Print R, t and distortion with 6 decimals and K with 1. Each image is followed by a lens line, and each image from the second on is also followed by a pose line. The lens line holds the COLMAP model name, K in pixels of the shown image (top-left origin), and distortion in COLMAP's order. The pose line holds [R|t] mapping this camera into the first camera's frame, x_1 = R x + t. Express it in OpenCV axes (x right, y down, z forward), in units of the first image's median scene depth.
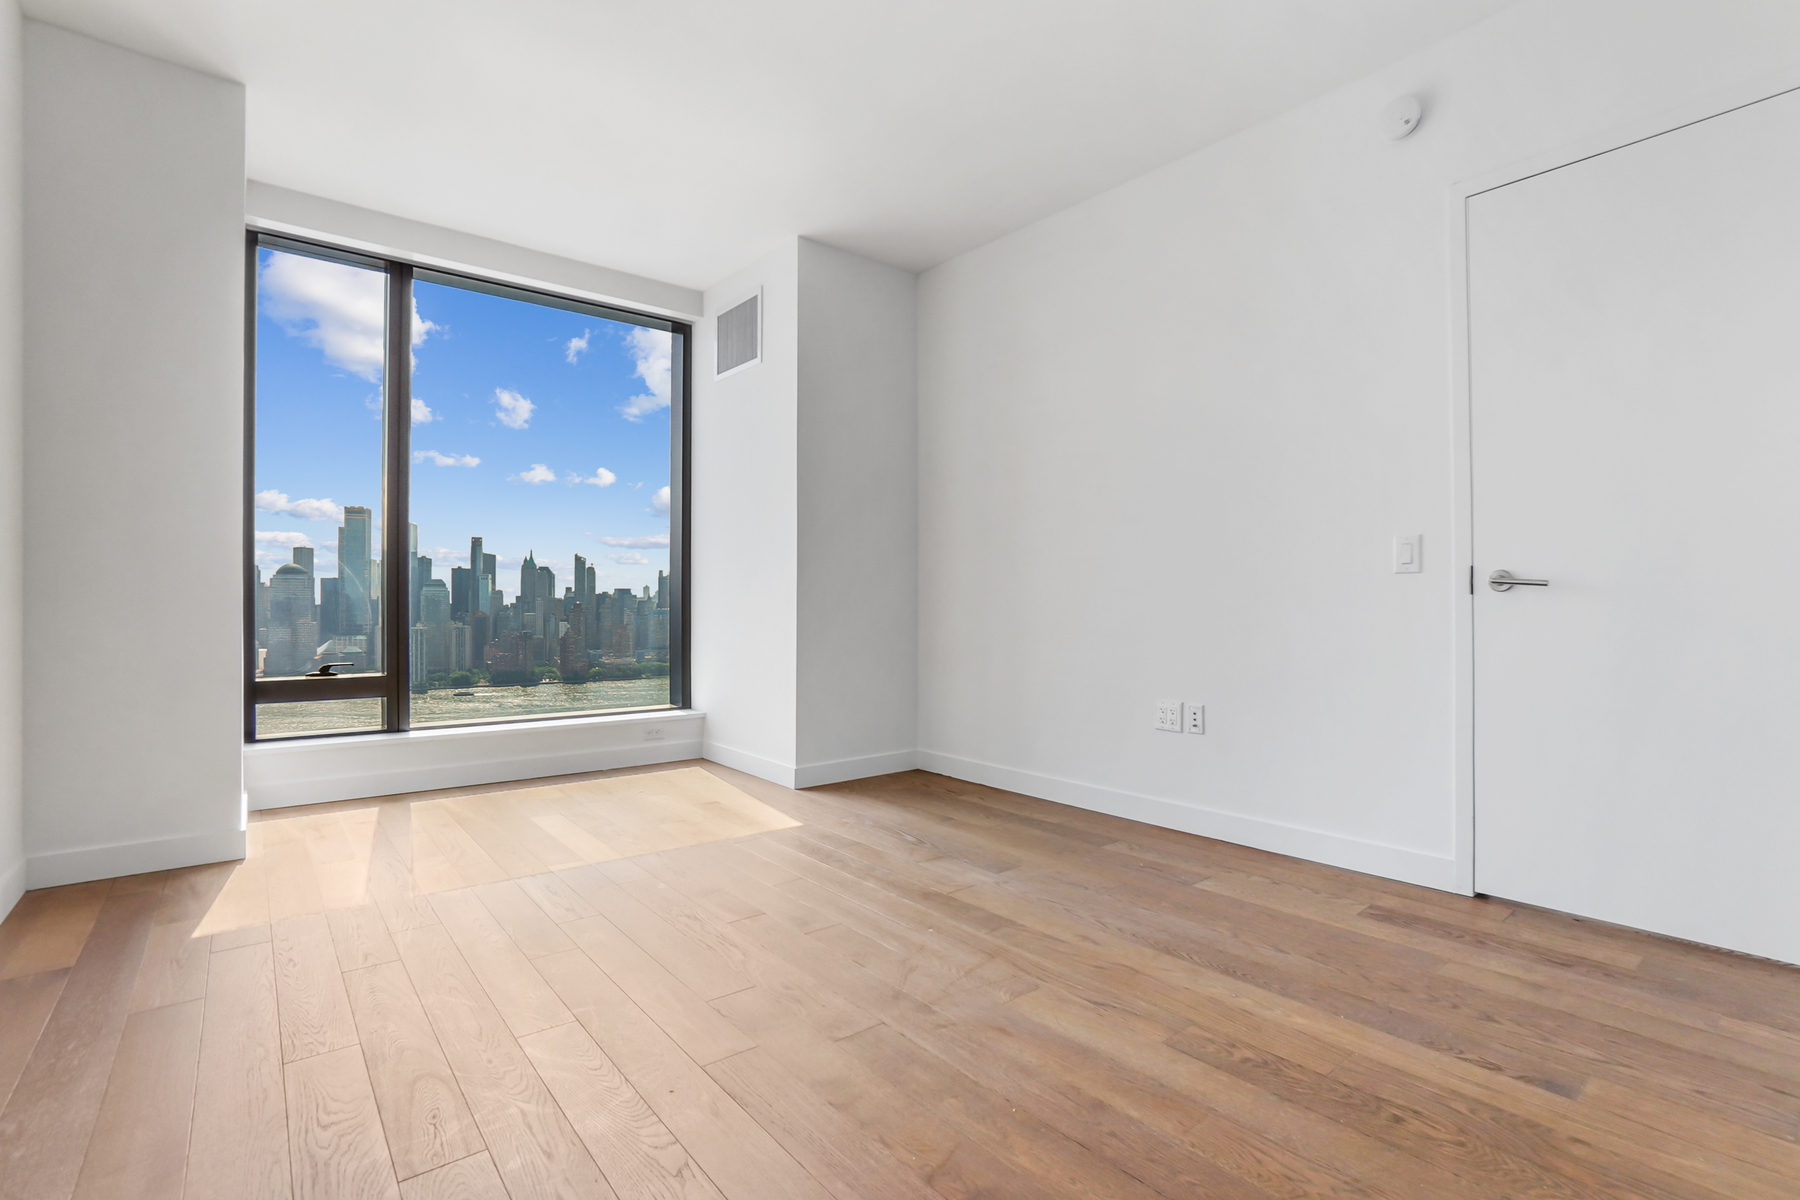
lens RADIAL K [[818.2, 0, 900.0], [0, 818.2, 600.0], [0, 0, 1]] dist [-0.065488, 0.027636]
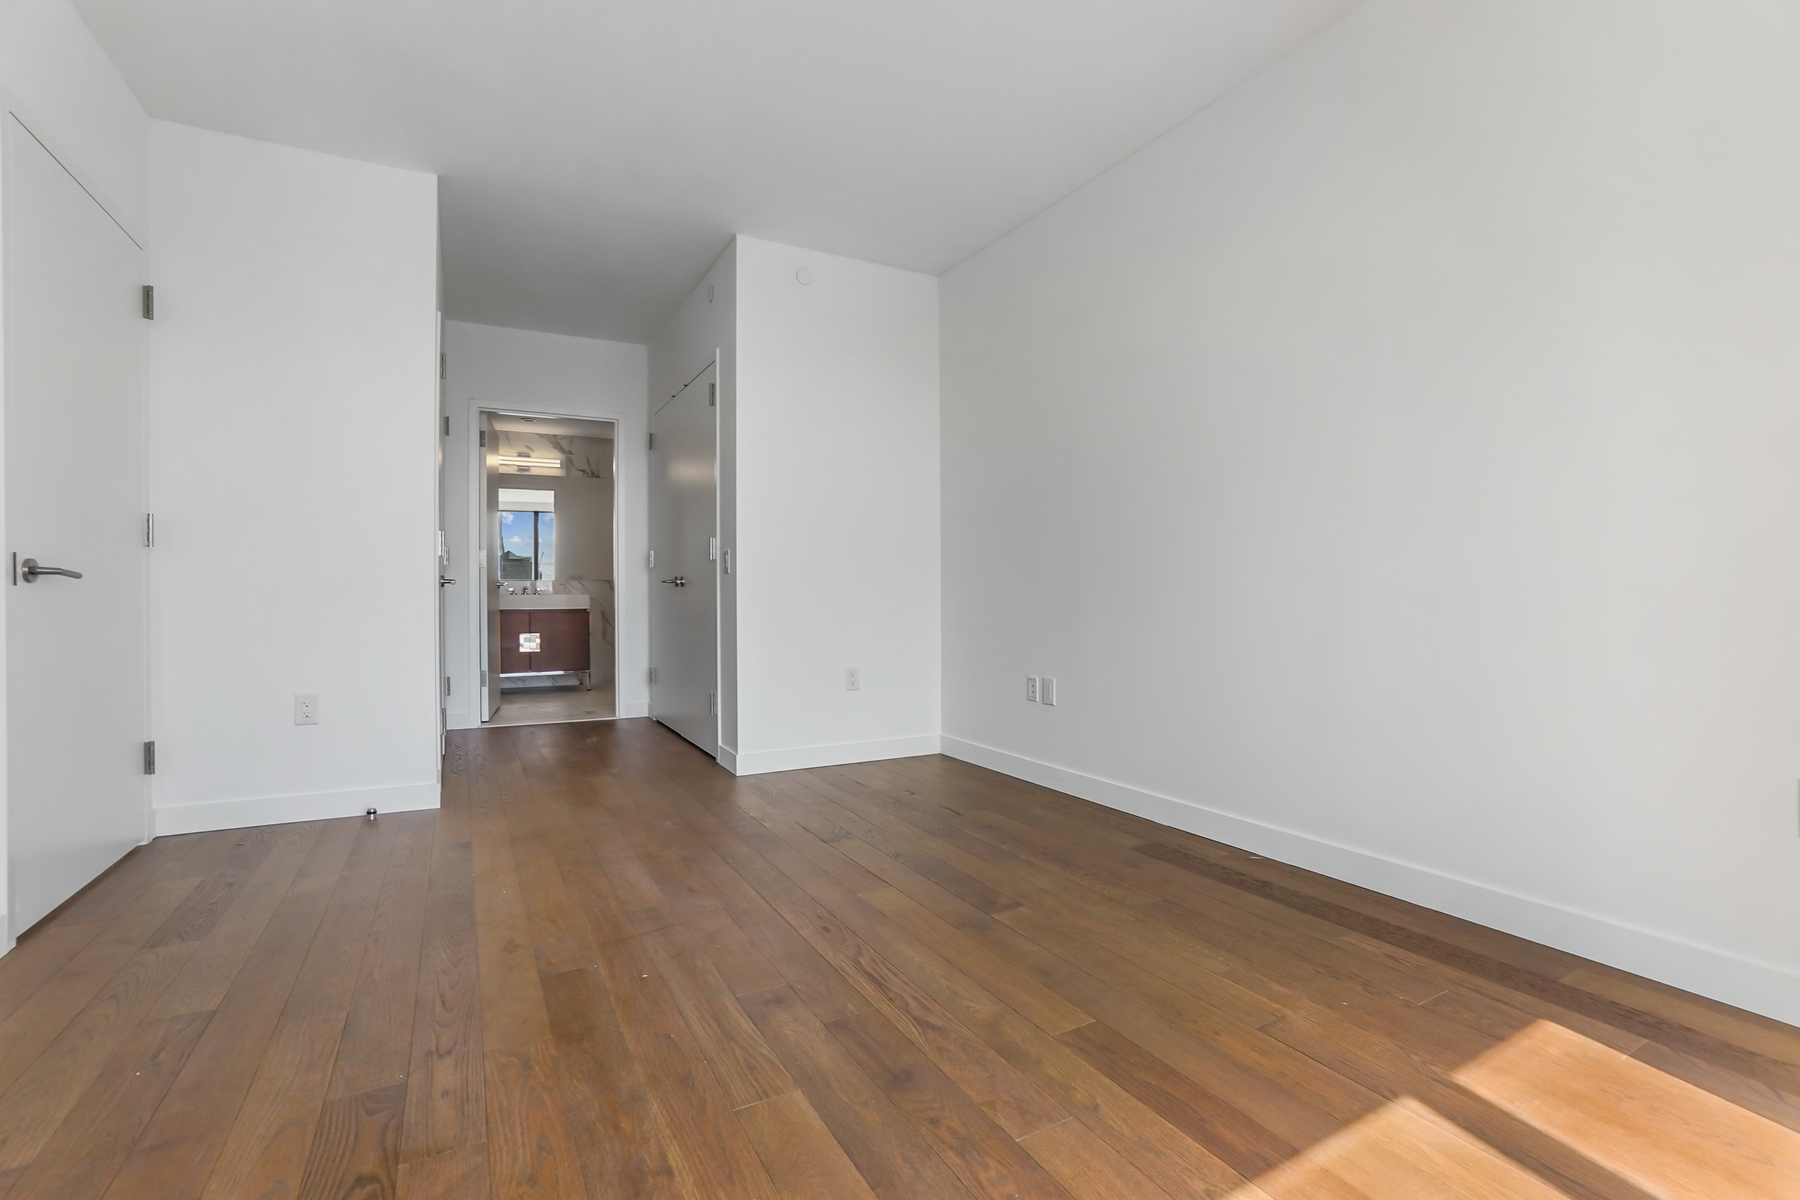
lens RADIAL K [[818.2, 0, 900.0], [0, 818.2, 600.0], [0, 0, 1]] dist [-0.065488, 0.027636]
pose [[-0.984057, -0.001692, 0.177844, -0.362266], [-0.001525, 0.999998, 0.001079, 0.003862], [-0.177846, 0.000791, -0.984058, 1.699861]]
